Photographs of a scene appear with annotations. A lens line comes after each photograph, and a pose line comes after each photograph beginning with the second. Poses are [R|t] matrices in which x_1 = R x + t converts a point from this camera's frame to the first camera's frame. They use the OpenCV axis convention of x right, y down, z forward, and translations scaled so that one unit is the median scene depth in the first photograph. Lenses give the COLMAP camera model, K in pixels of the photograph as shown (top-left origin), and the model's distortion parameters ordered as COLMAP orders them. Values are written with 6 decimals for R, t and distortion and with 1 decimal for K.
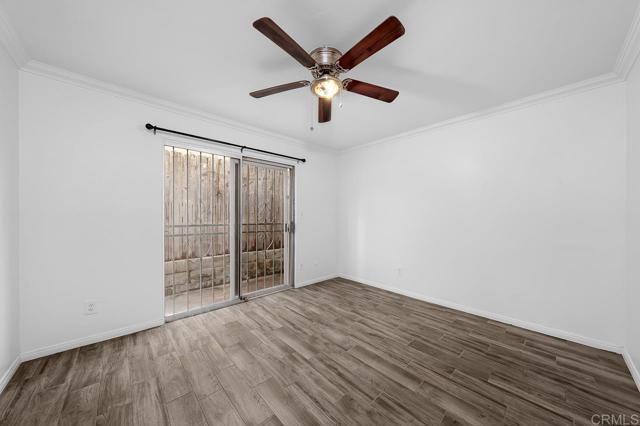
lens RADIAL K [[220.7, 0, 323.7], [0, 220.7, 218.6], [0, 0, 1]] dist [-0.000641, -0.000087]
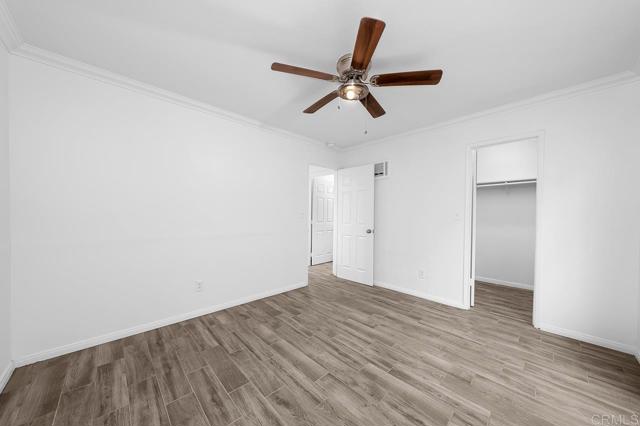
lens RADIAL K [[220.7, 0, 323.7], [0, 220.7, 218.6], [0, 0, 1]] dist [-0.000641, -0.000087]
pose [[-0.999693, -0.011707, -0.021823, 0.148010], [-0.012126, 0.999742, 0.019201, -0.007935], [0.021593, 0.019460, -0.999577, 1.824464]]
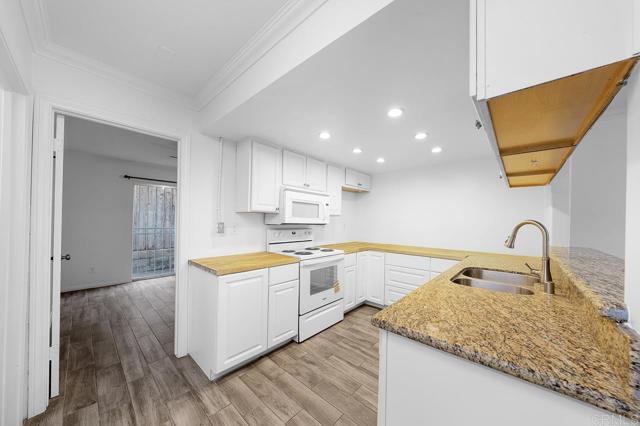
lens RADIAL K [[220.7, 0, 323.7], [0, 220.7, 218.6], [0, 0, 1]] dist [-0.000641, -0.000087]
pose [[0.995722, 0.014425, 0.091263, 0.867181], [-0.013135, 0.999805, -0.014721, -0.054090], [-0.091457, 0.013459, 0.995718, -1.228312]]
